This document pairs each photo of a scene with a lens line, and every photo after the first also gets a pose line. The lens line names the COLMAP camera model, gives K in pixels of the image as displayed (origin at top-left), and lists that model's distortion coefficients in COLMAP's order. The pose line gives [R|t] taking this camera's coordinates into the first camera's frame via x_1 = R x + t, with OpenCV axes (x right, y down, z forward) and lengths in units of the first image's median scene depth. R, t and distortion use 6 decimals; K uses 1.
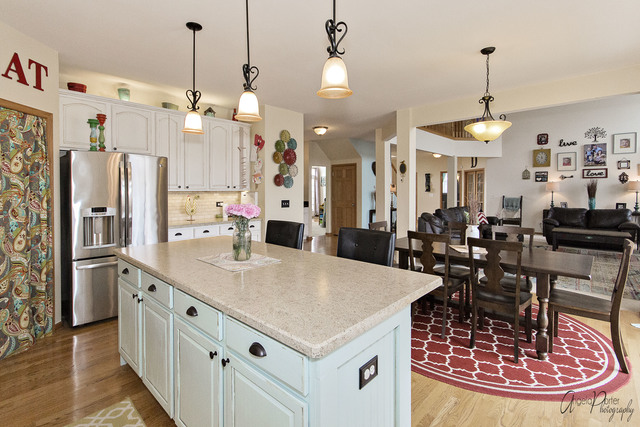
lens RADIAL K [[304.0, 0, 334.9], [0, 304.0, 194.0], [0, 0, 1]] dist [0.007747, -0.000670]
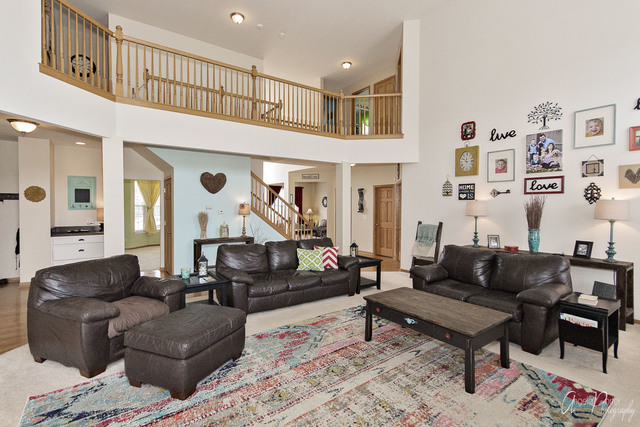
lens RADIAL K [[304.0, 0, 323.1], [0, 304.0, 206.6], [0, 0, 1]] dist [0.007747, -0.000670]
pose [[0.977498, 0.003799, -0.210911, 0.572724], [-0.006234, 0.999921, -0.010879, -0.020282], [0.210853, 0.011949, 0.977445, 0.372228]]
